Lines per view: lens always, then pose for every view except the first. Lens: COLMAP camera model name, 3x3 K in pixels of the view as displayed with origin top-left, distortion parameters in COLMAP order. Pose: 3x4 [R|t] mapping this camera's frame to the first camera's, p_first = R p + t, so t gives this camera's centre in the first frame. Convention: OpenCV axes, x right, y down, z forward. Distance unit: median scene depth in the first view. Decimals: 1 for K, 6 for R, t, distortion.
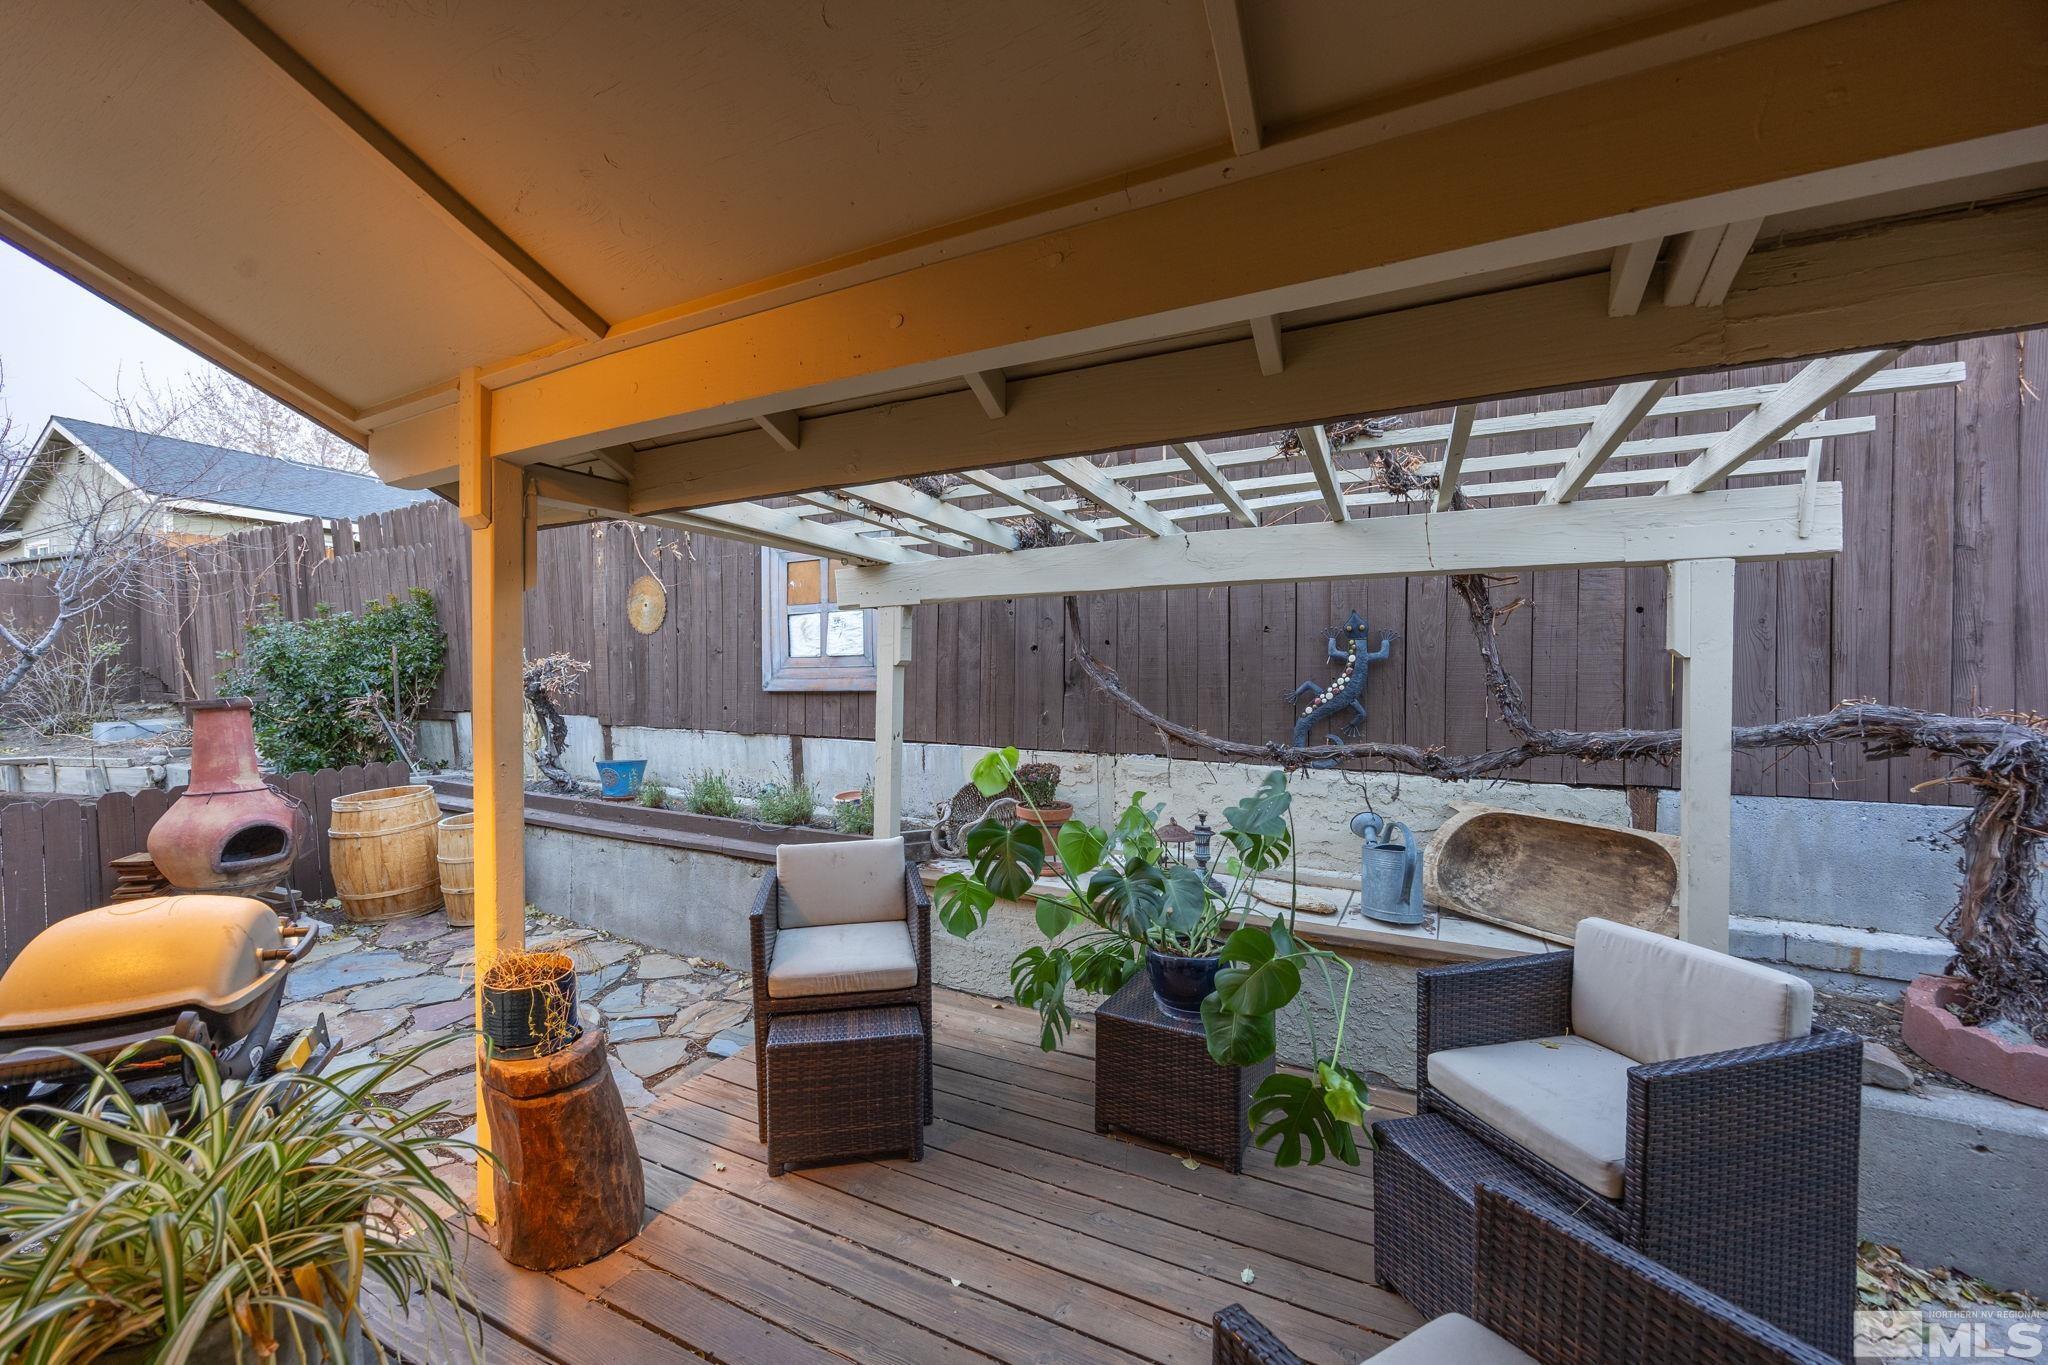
lens RADIAL K [[782.8, 0, 1024.0], [0, 782.8, 682.5], [0, 0, 1]] dist [-0.000961, -0.000291]
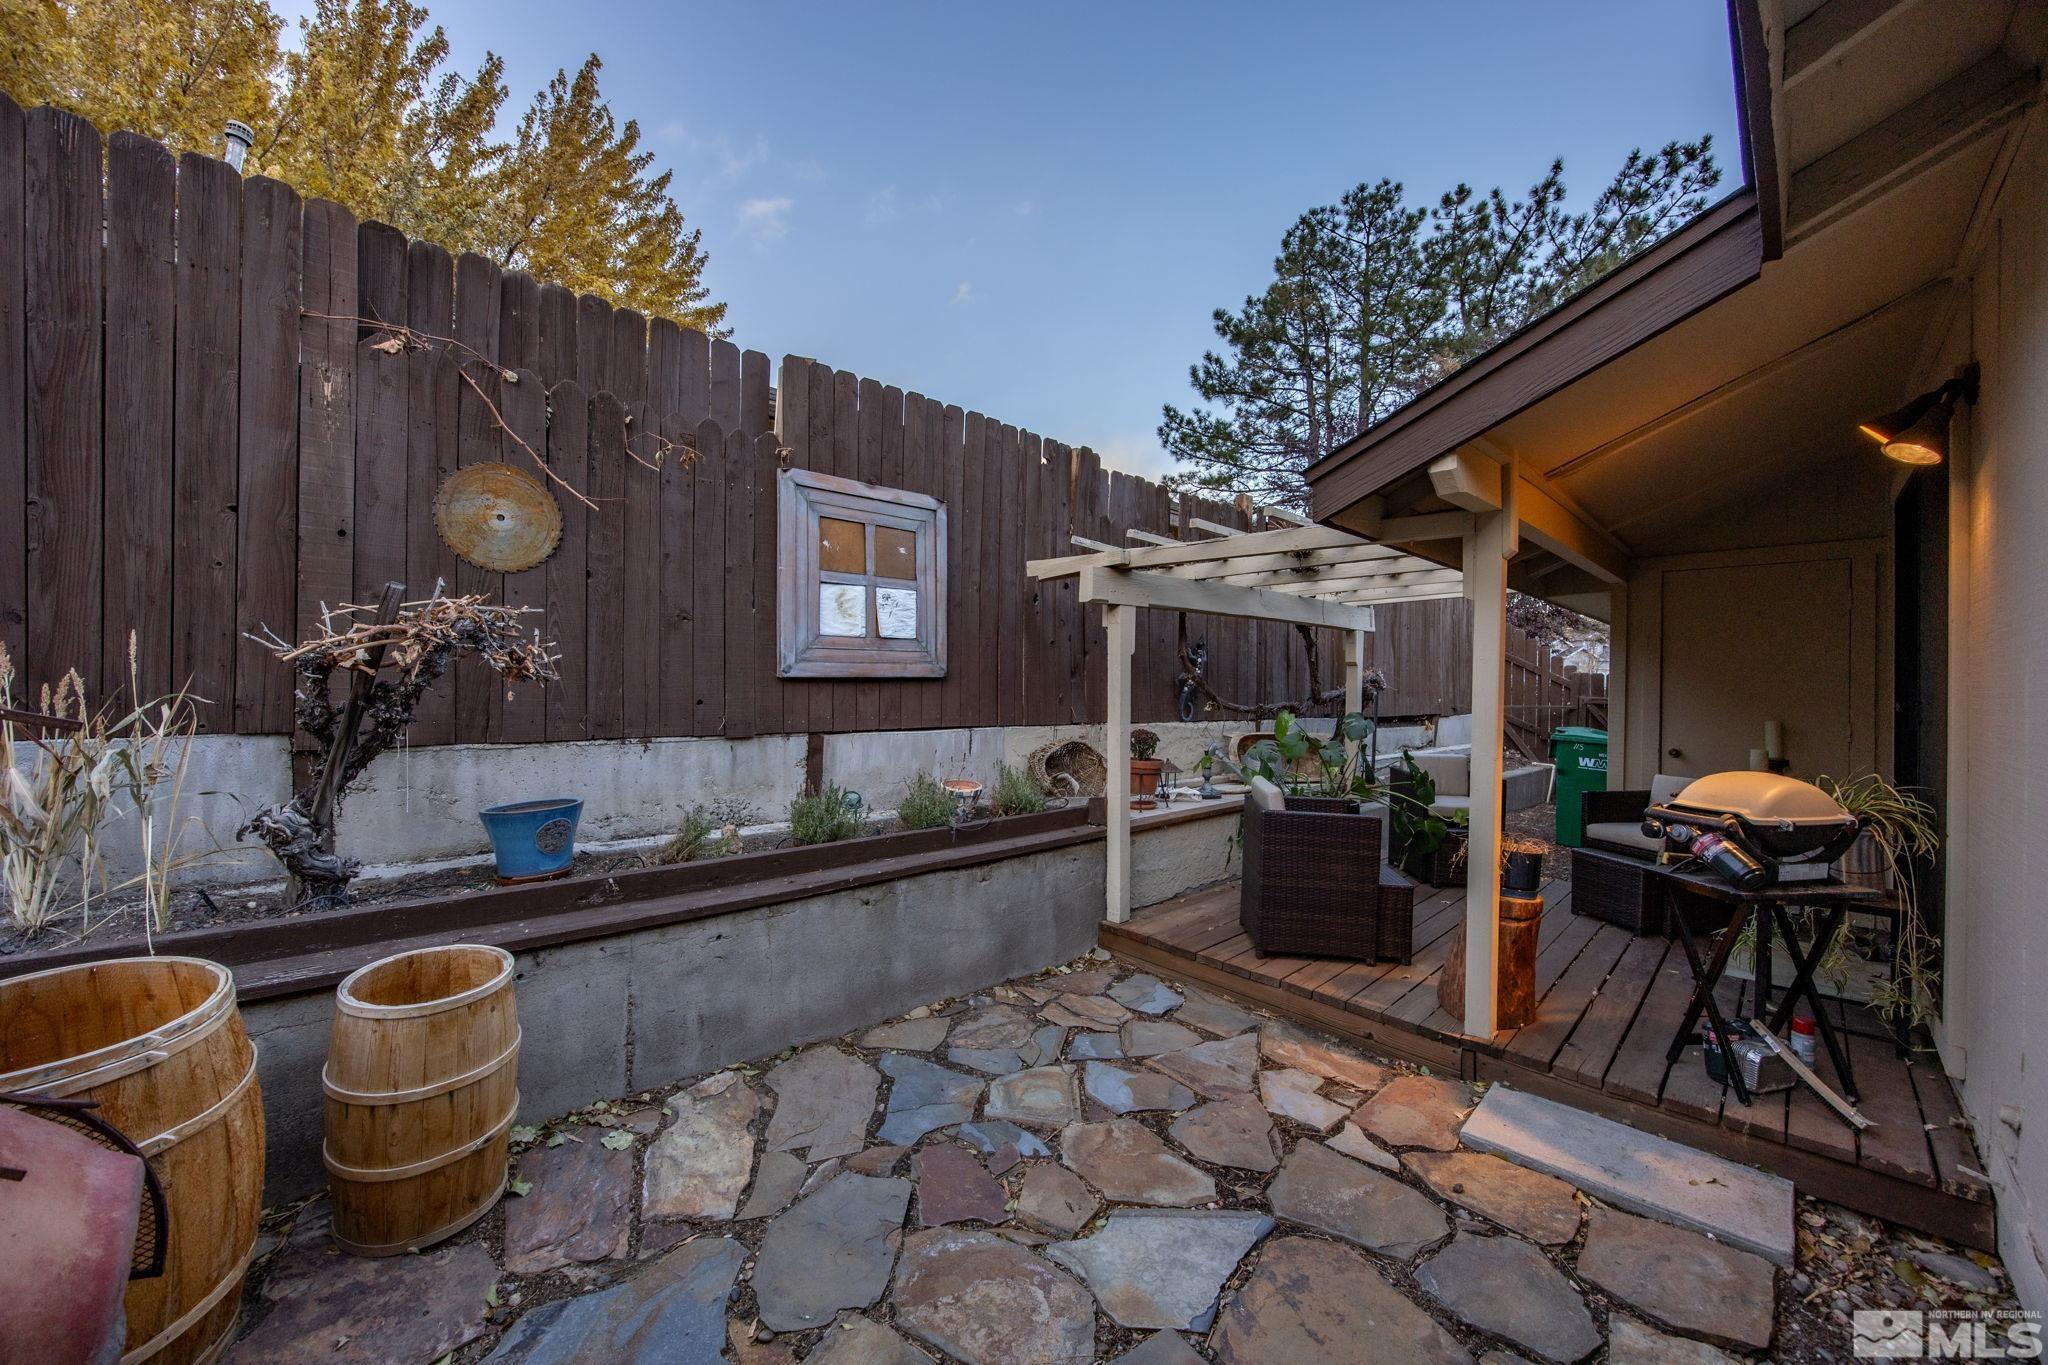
lens RADIAL K [[721.9, 0, 1024.0], [0, 721.9, 682.5], [0, 0, 1]] dist [0.000067, -0.000007]
pose [[0.355800, 0.000937, 0.934562, -0.918019], [-0.003351, 0.999994, 0.000273, 0.015389], [-0.934556, -0.003228, 0.355801, 0.547985]]
